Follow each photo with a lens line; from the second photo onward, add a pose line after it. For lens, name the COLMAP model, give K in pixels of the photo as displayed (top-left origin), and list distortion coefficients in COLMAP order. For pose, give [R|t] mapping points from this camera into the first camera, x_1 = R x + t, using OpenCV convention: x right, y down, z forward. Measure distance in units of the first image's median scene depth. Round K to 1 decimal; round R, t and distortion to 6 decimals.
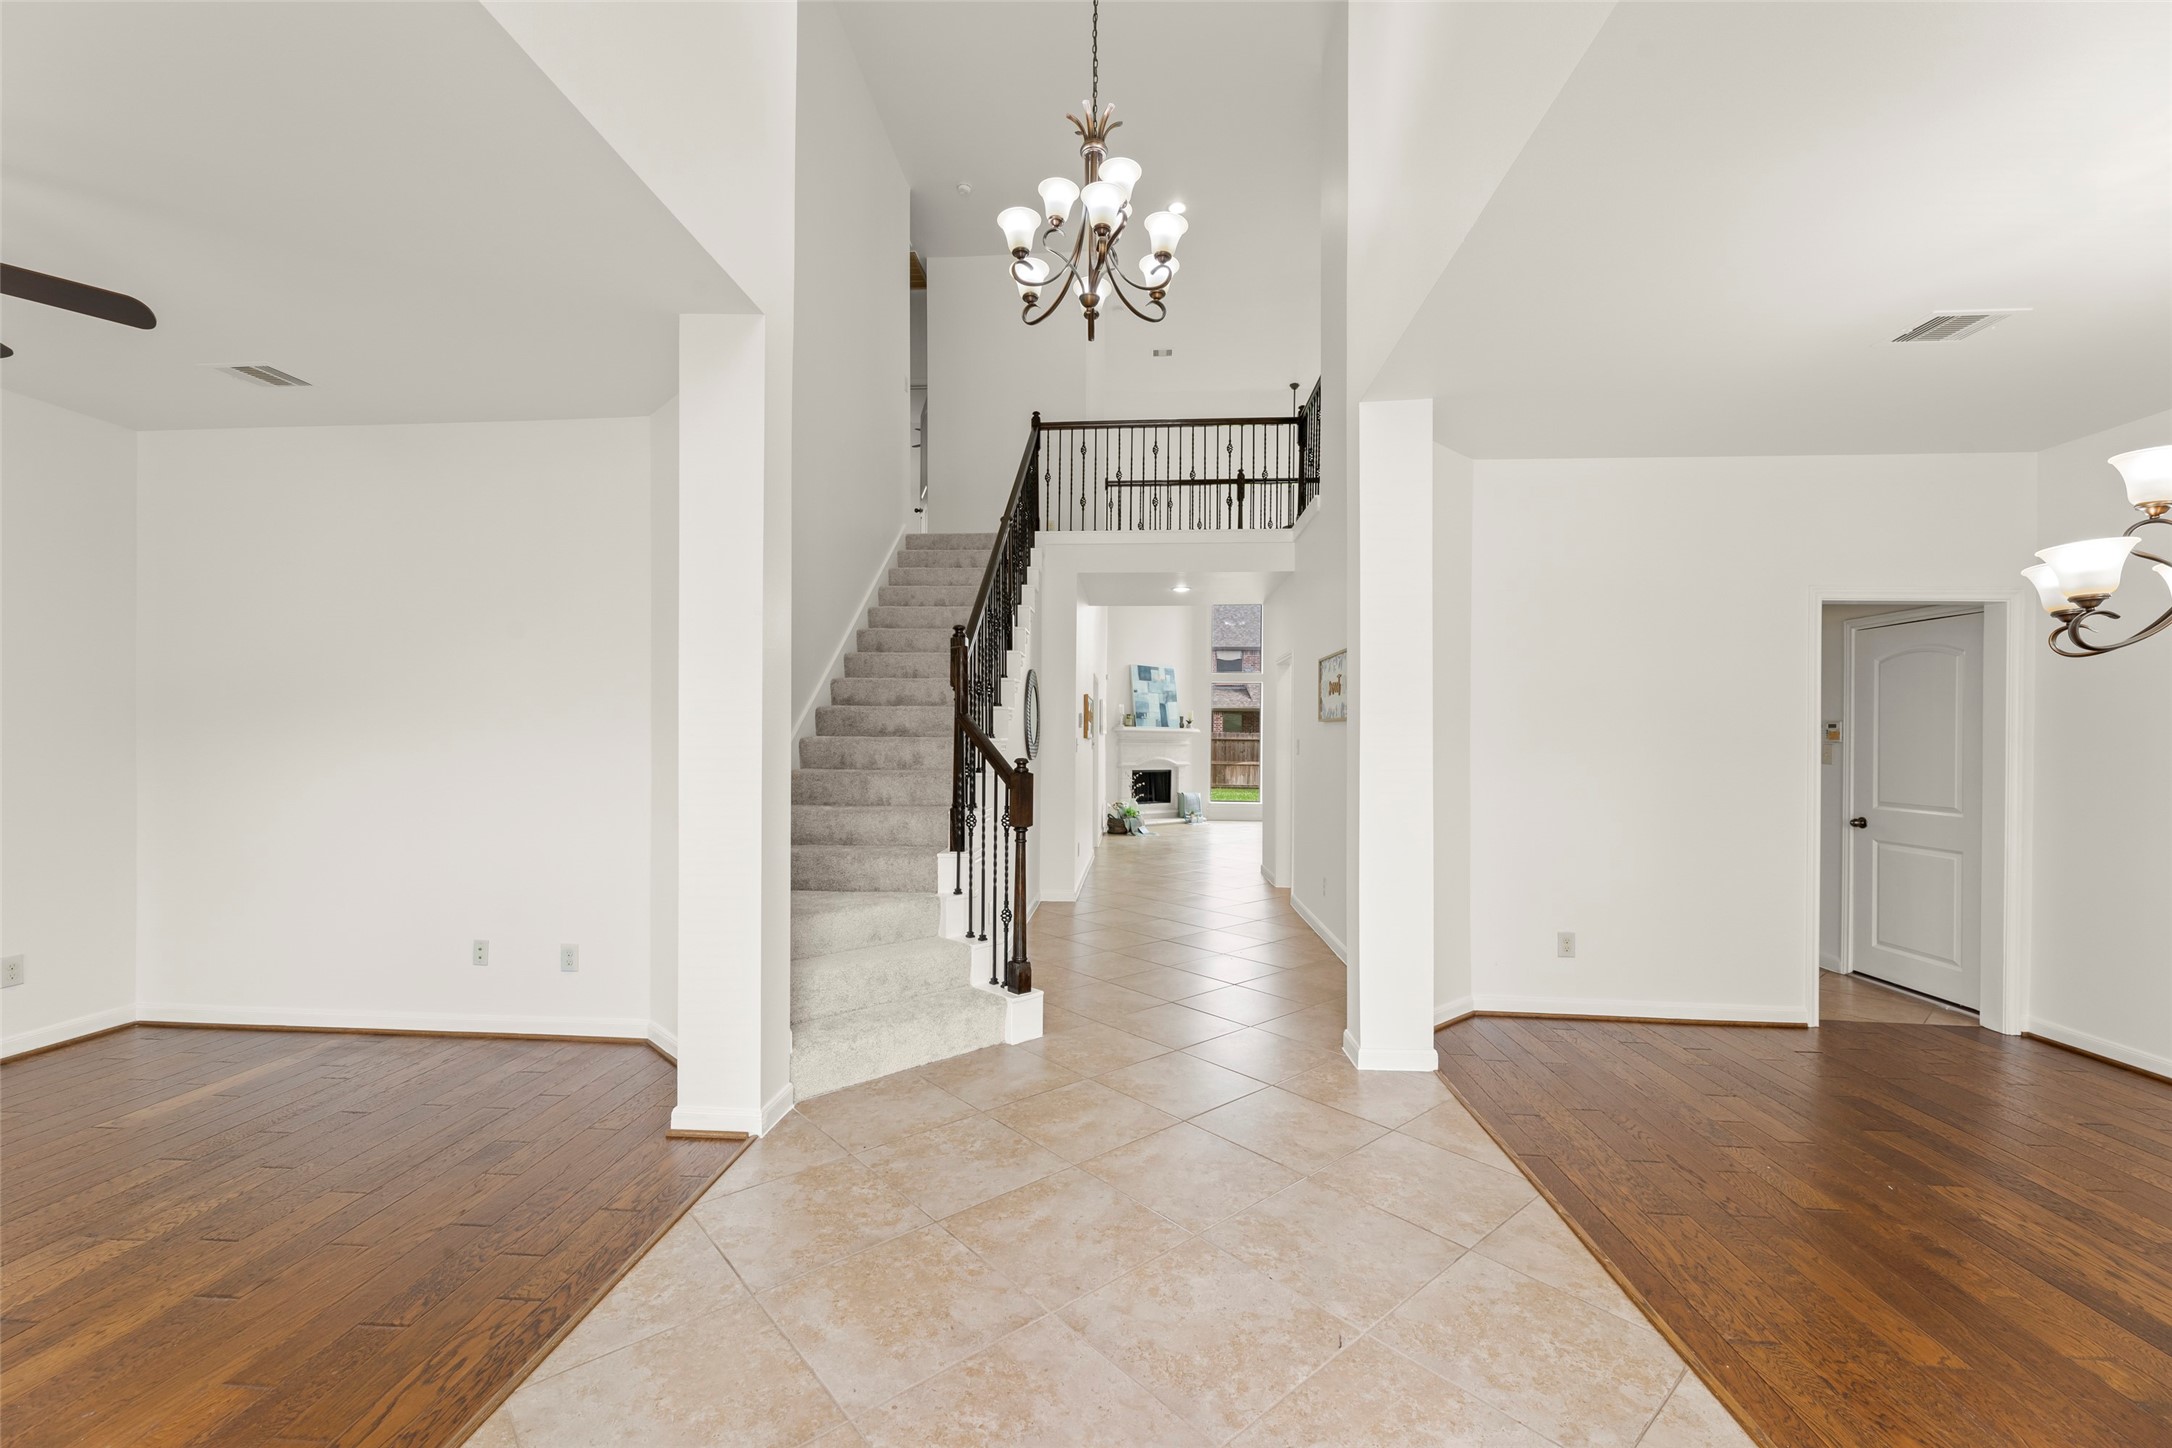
lens RADIAL K [[887.3, 0, 1096.1], [0, 887.3, 728.9], [0, 0, 1]] dist [0.002048, -0.000509]
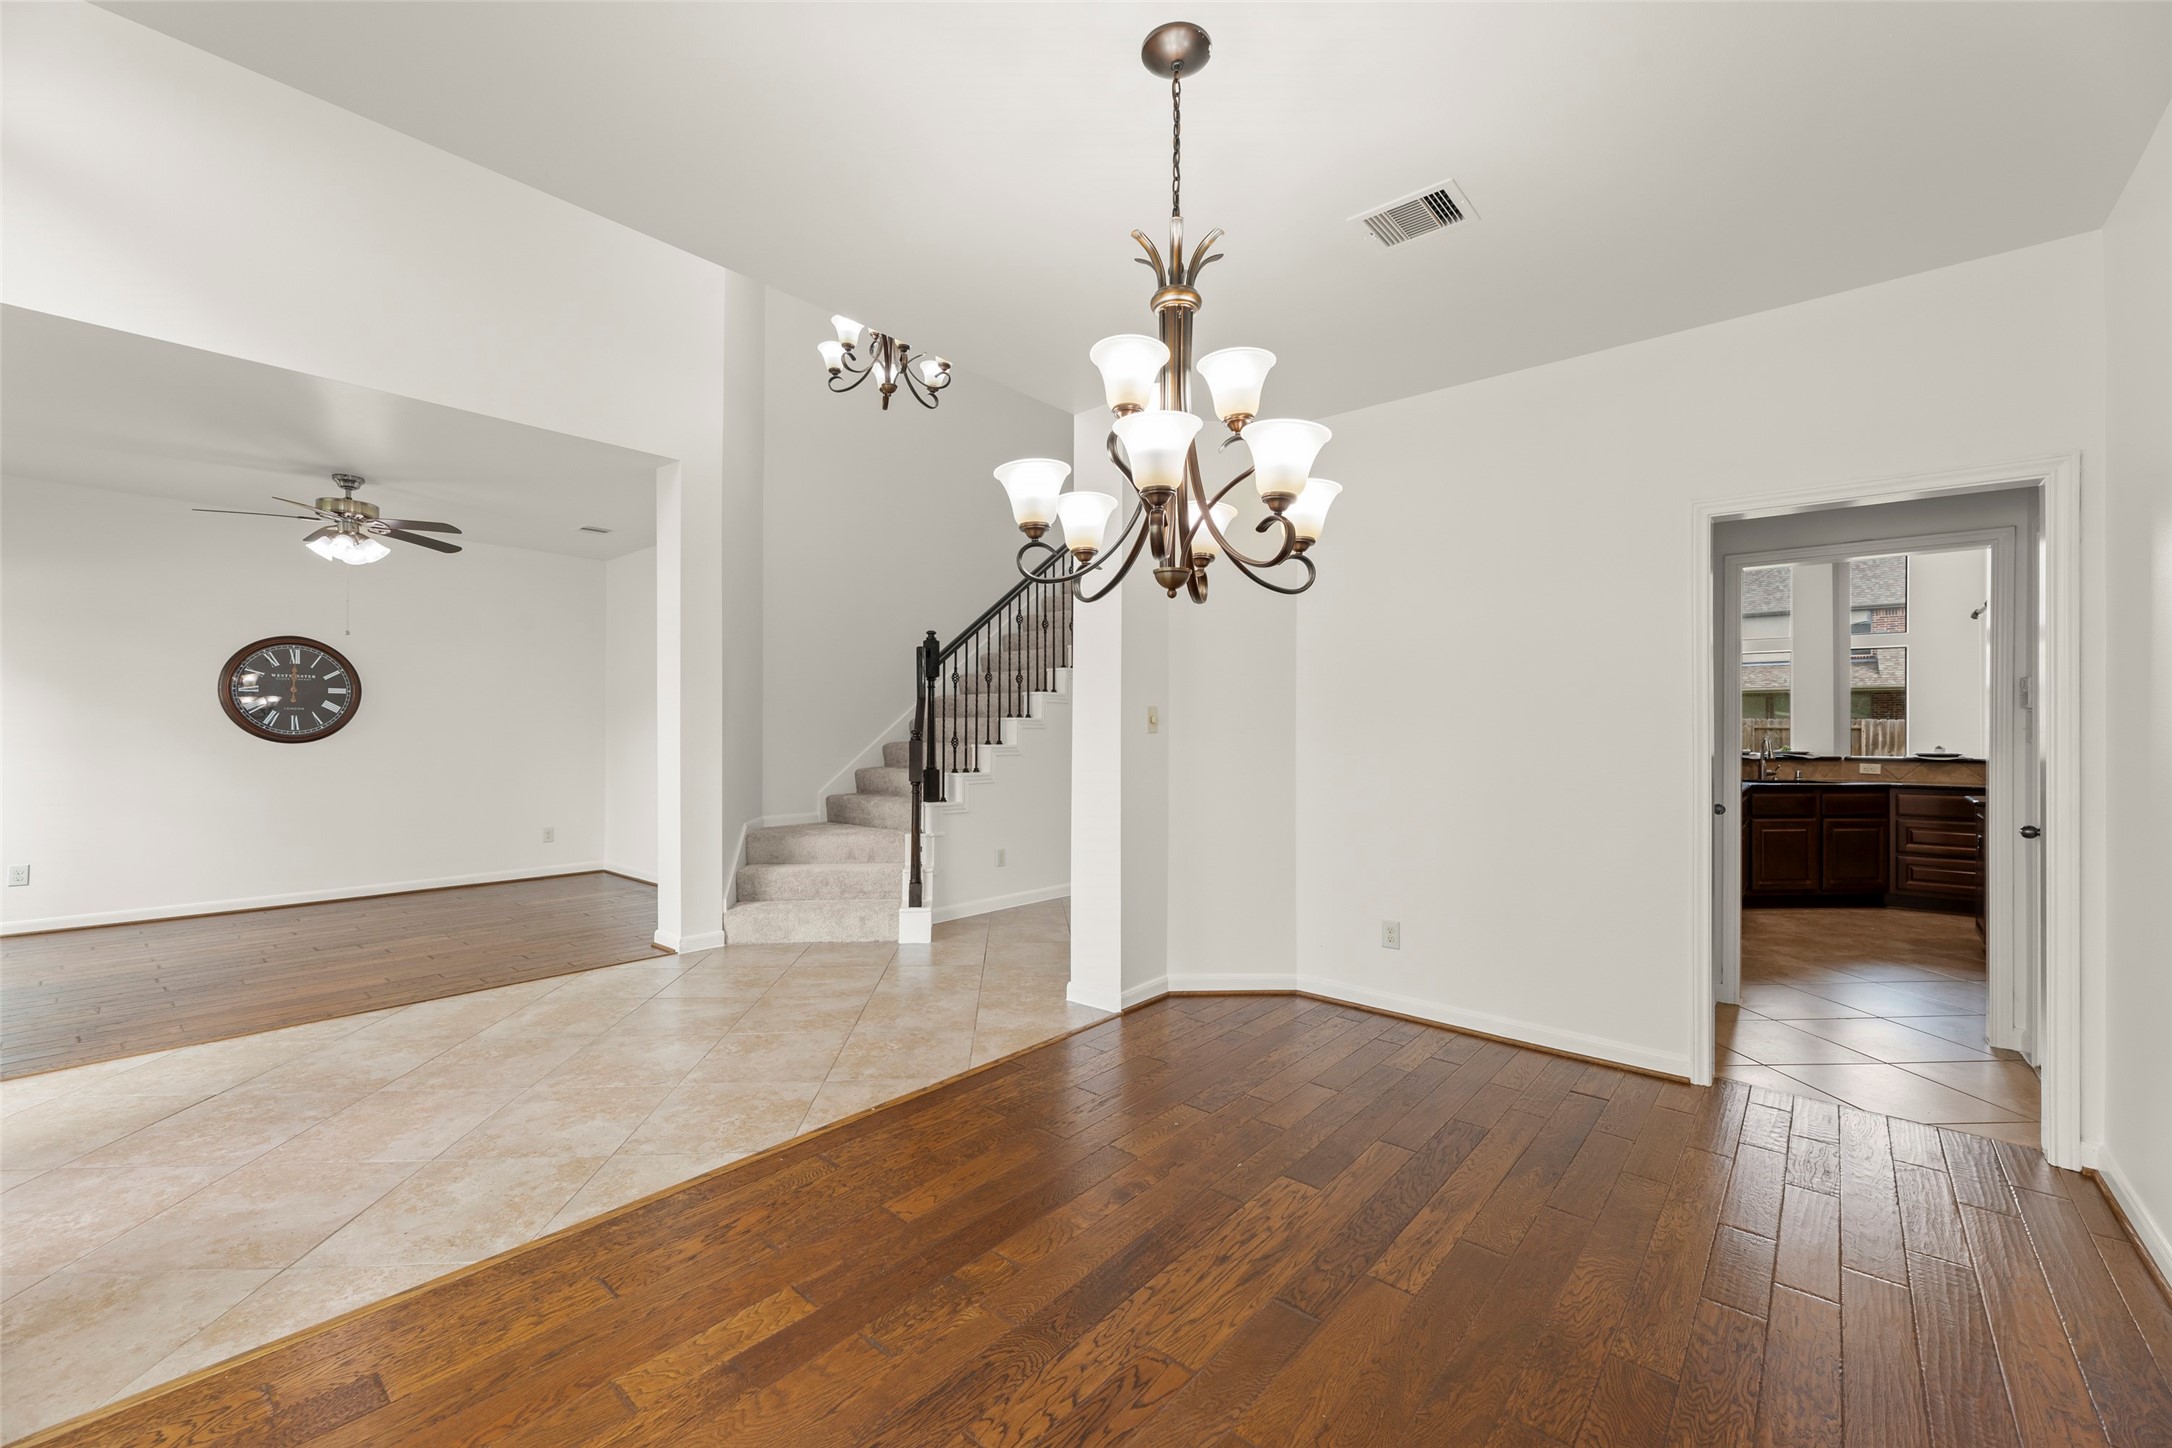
lens RADIAL K [[887.3, 0, 1096.1], [0, 887.3, 728.9], [0, 0, 1]] dist [0.002048, -0.000509]
pose [[0.798446, -0.007180, -0.602024, 1.007854], [0.010944, 0.999937, 0.002589, 0.030520], [0.601967, -0.008655, 0.798474, 0.108398]]
